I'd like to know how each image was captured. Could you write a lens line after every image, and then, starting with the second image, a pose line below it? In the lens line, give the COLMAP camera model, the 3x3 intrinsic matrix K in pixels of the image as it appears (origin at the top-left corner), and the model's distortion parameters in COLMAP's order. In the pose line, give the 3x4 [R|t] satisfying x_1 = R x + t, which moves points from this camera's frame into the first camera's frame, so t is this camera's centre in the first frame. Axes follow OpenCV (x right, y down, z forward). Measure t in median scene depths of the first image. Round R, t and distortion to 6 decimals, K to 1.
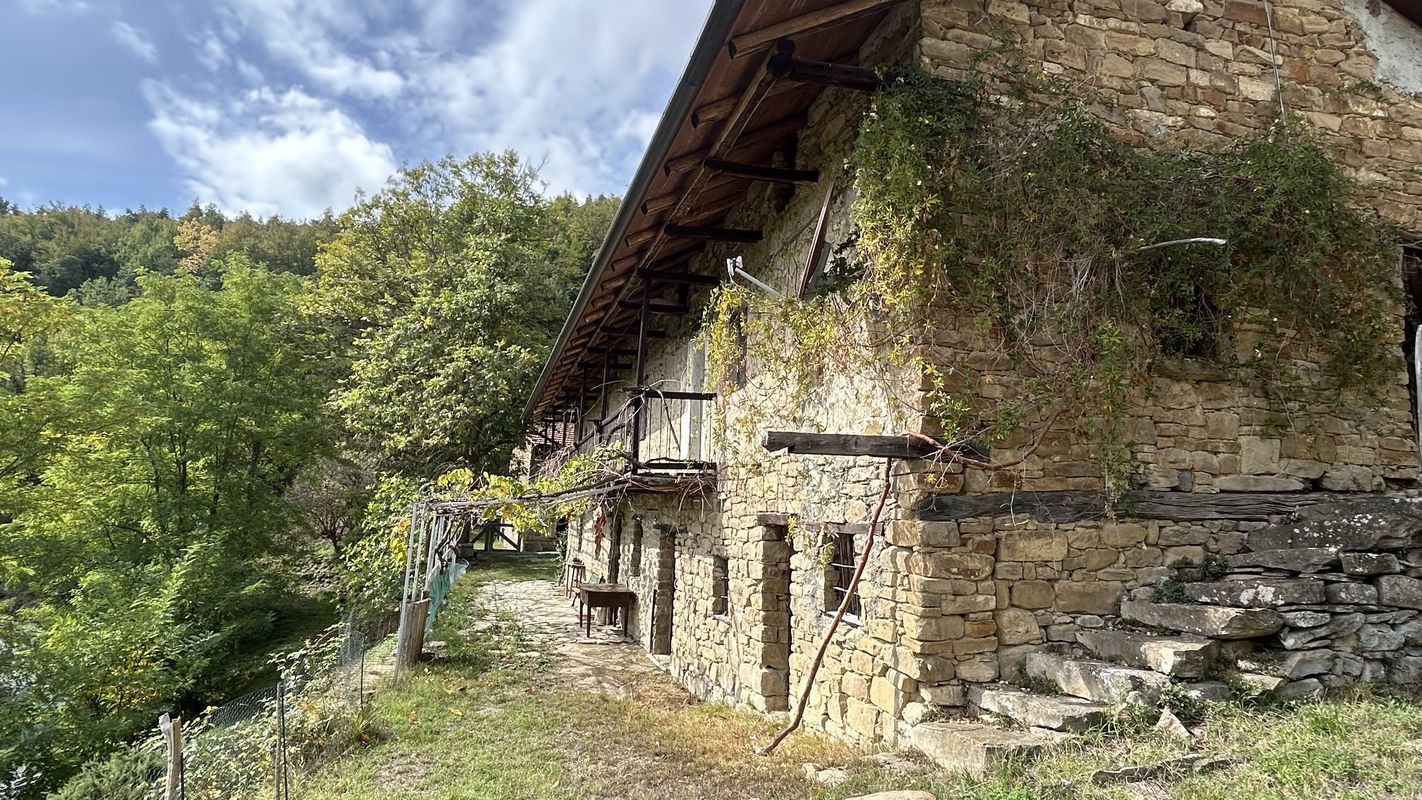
lens RADIAL K [[849.2, 0, 682.6], [0, 849.2, 407.7], [0, 0, 1]] dist [-0.005756, 0.001857]
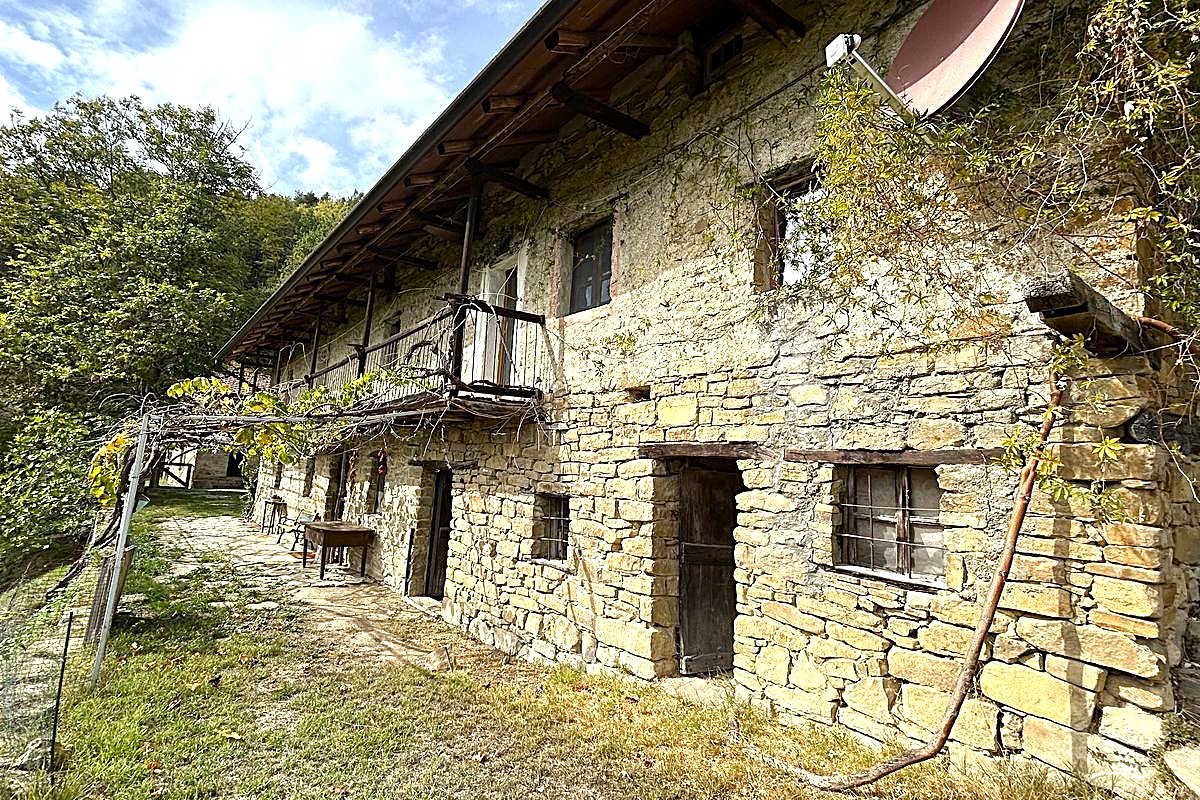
lens RADIAL K [[608.7, 0, 582.4], [0, 608.7, 405.0], [0, 0, 1]] dist [-0.000690, 0.000949]
pose [[0.916805, 0.068157, 0.393475, -0.214561], [-0.077585, 0.996953, 0.008084, 0.087128], [-0.391725, -0.037939, 0.919300, 0.473804]]
